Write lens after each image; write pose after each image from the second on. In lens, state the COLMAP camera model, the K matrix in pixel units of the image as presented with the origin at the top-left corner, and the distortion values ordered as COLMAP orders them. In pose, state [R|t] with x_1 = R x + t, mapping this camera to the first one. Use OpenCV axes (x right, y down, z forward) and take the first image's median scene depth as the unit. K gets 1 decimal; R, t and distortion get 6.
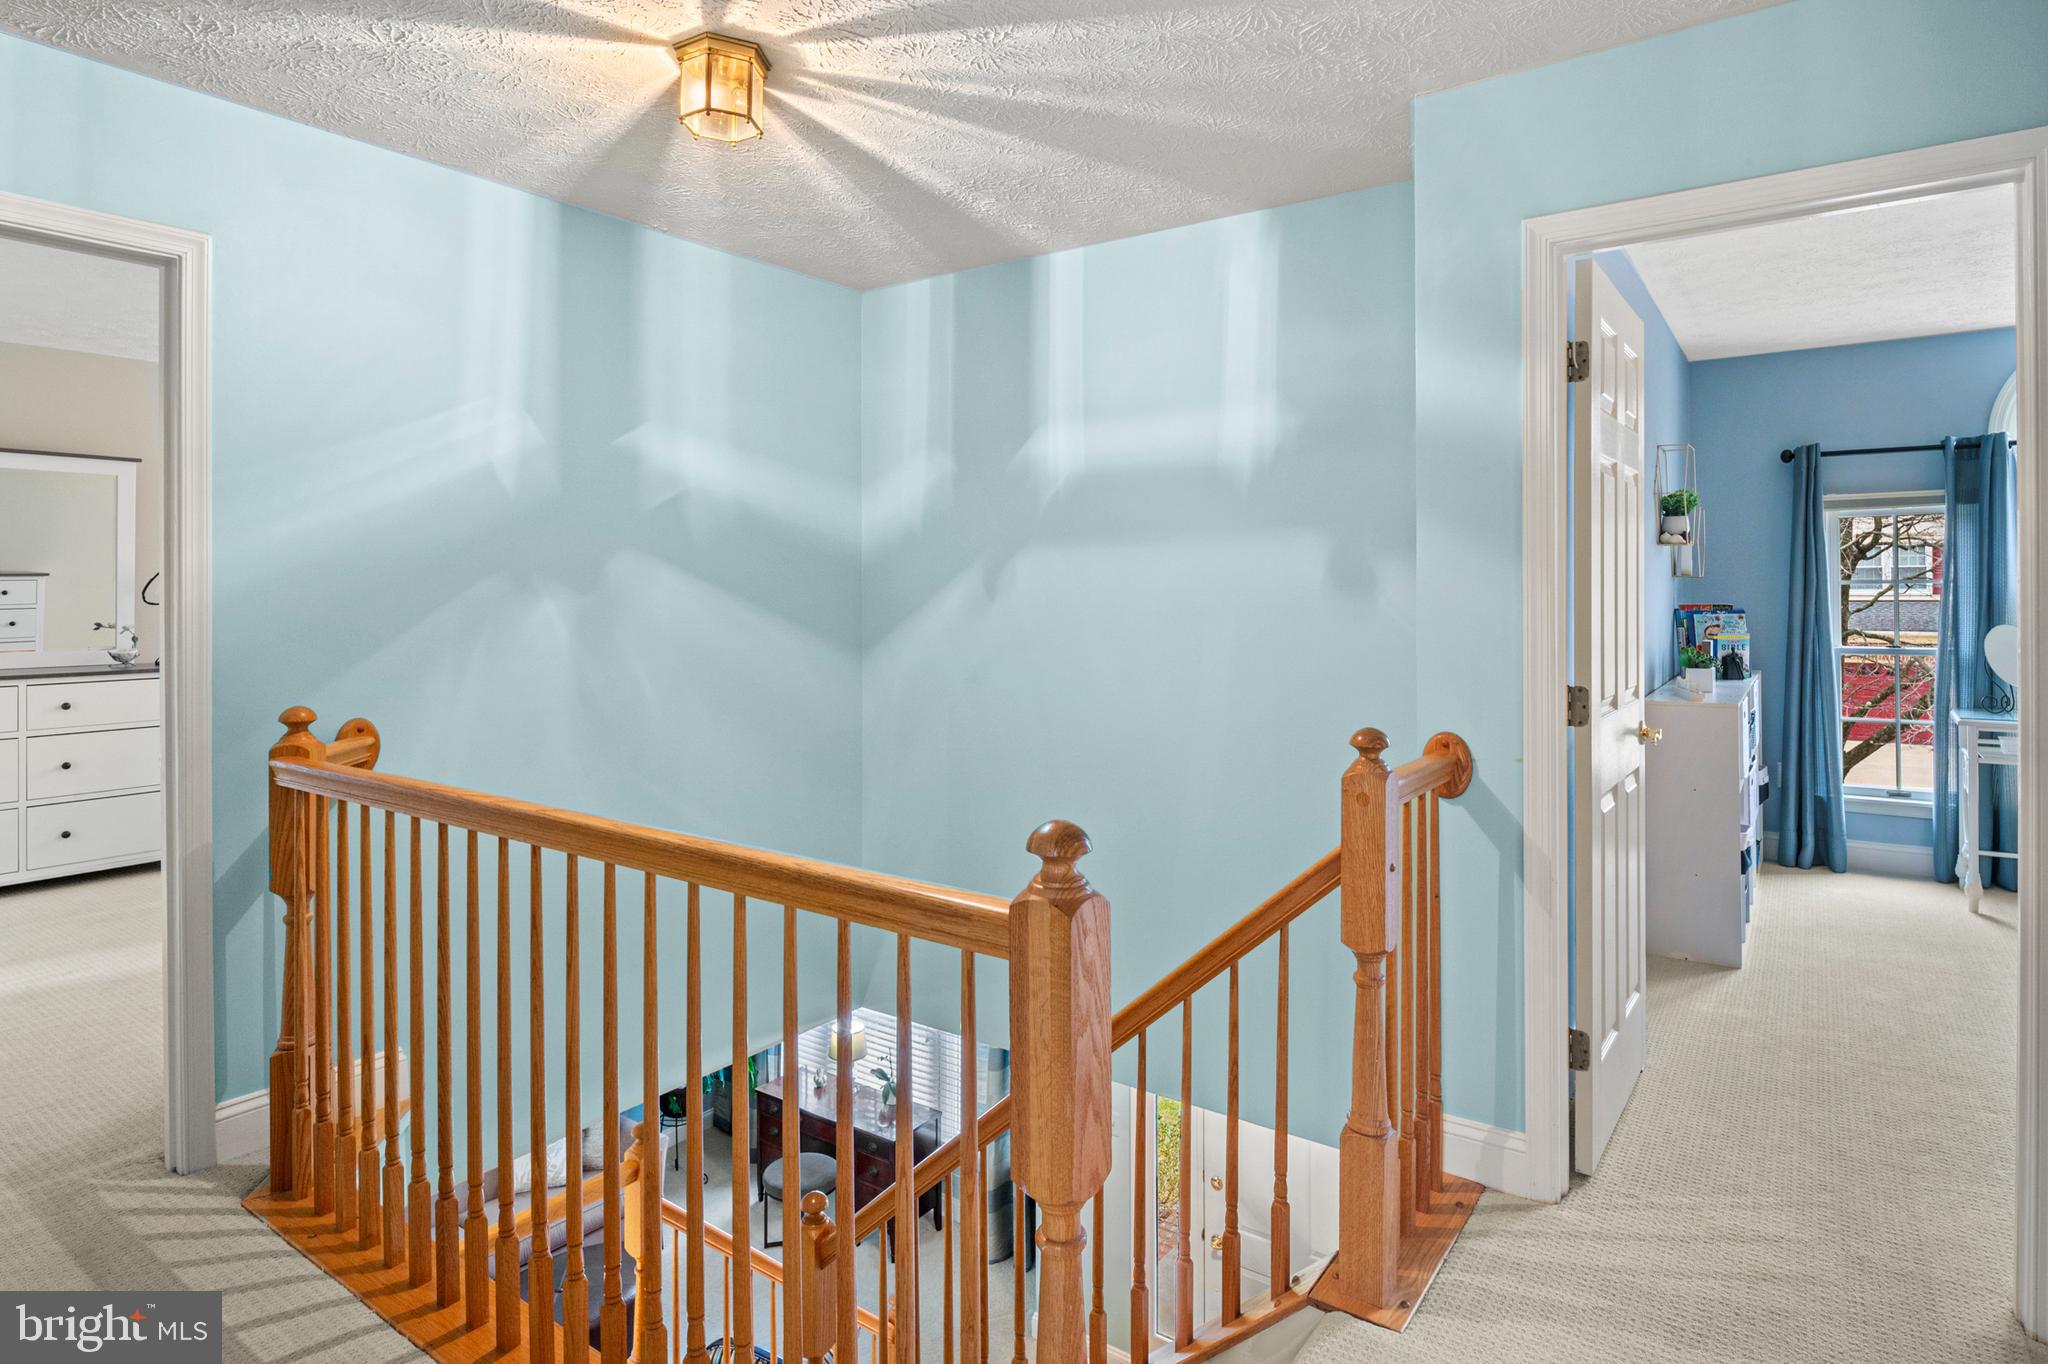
lens RADIAL K [[1125.1, 0, 1020.7], [0, 1125.1, 589.1], [0, 0, 1]] dist [-0.003973, -0.002315]
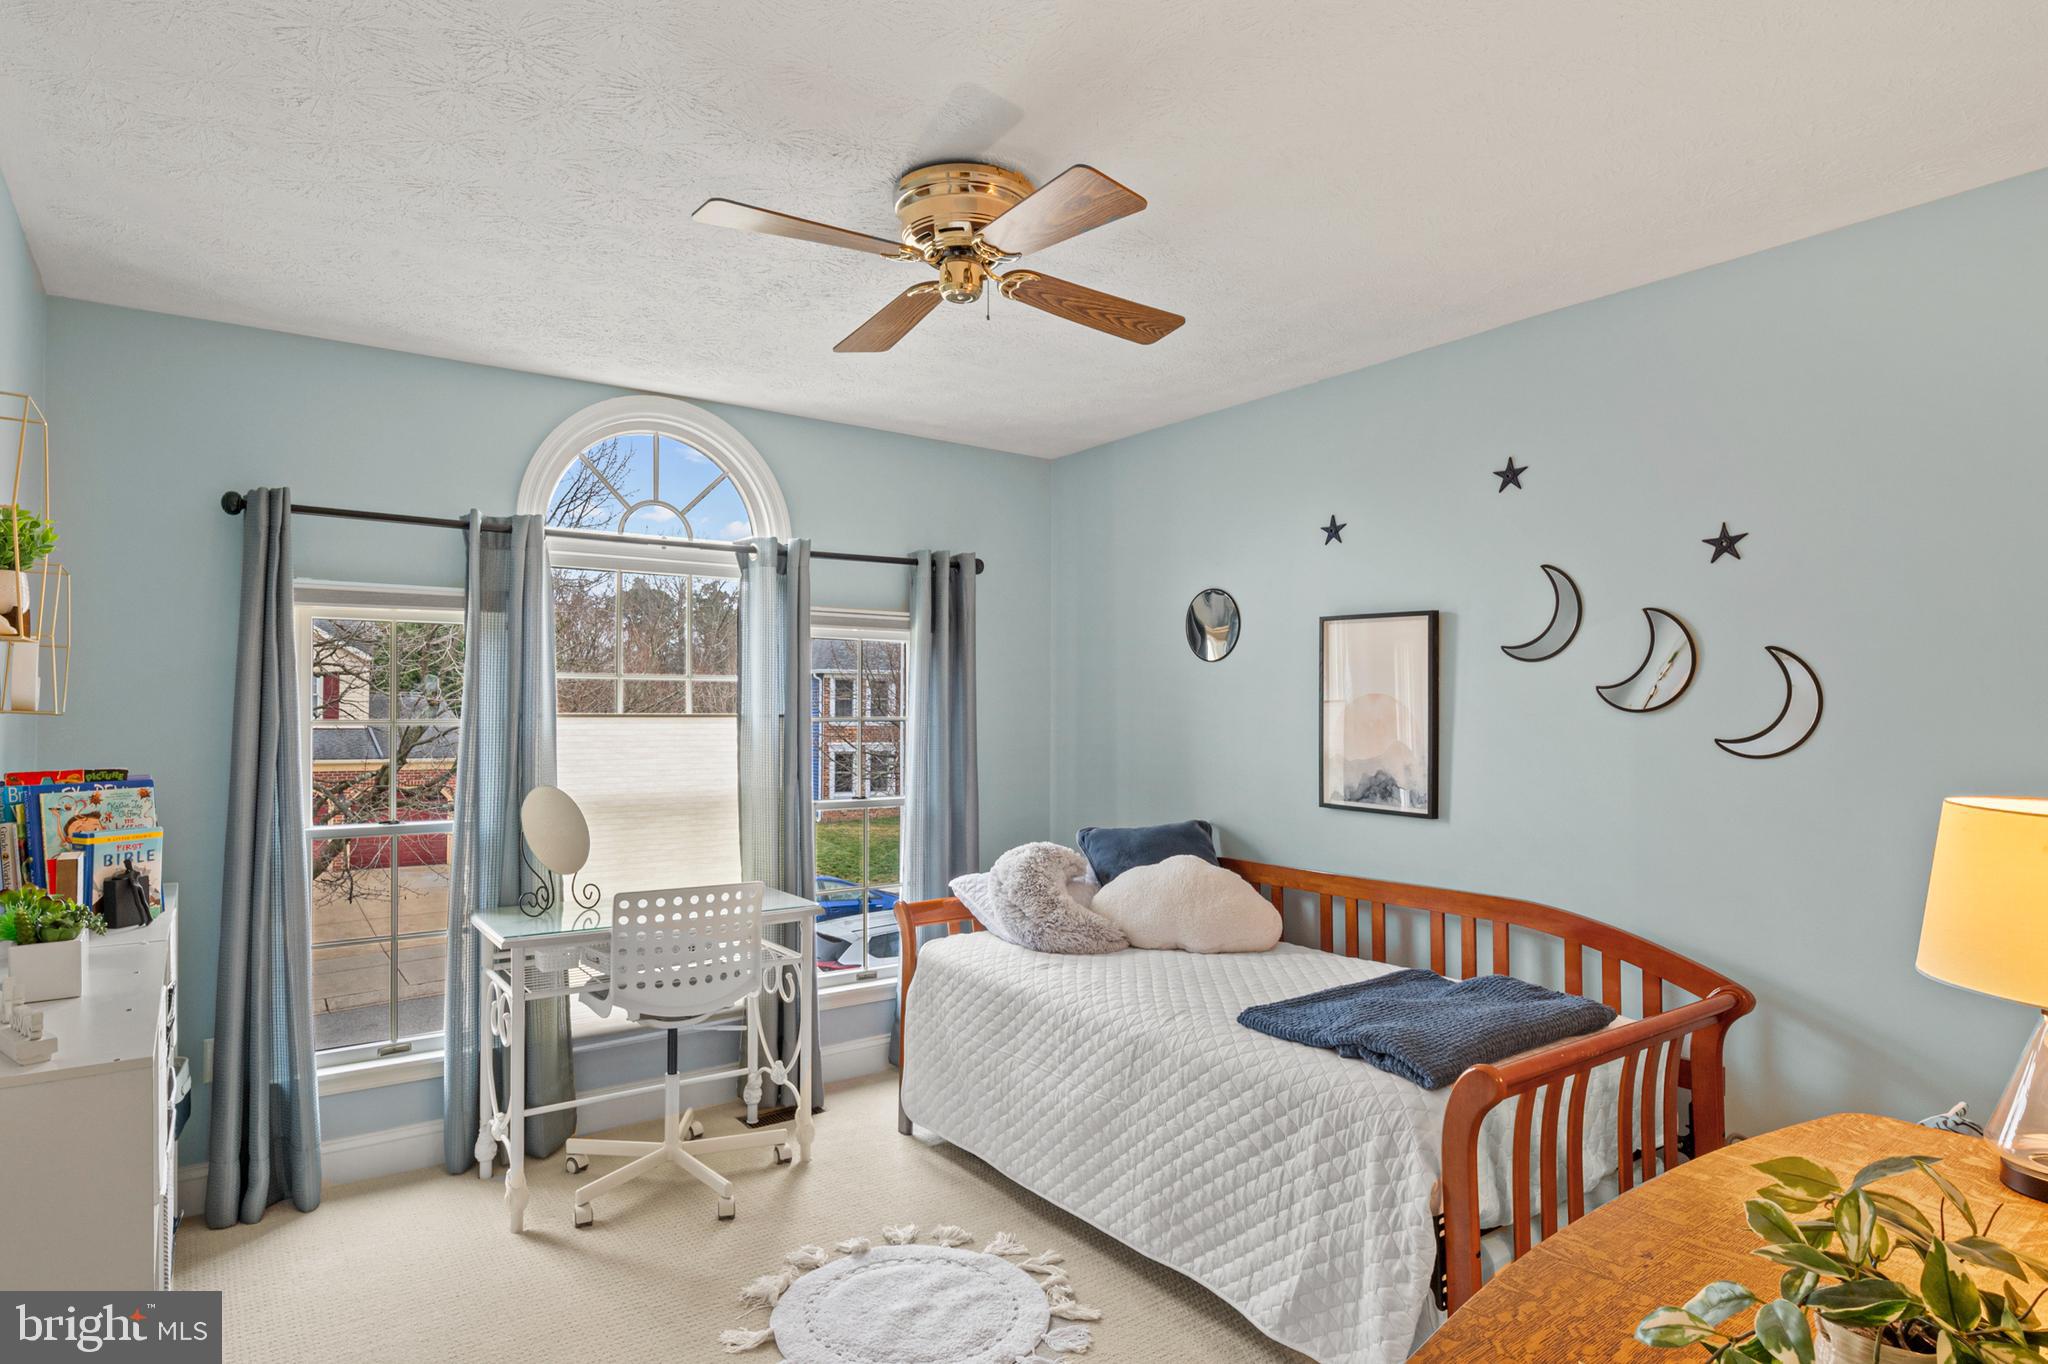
lens RADIAL K [[1138.1, 0, 1023.6], [0, 1138.1, 696.7], [0, 0, 1]] dist [-0.003335, -0.001660]
pose [[0.320845, 0.020276, 0.946915, 0.282006], [-0.002092, 0.999784, -0.020699, -0.009363], [-0.947129, 0.004660, 0.320818, 0.459181]]
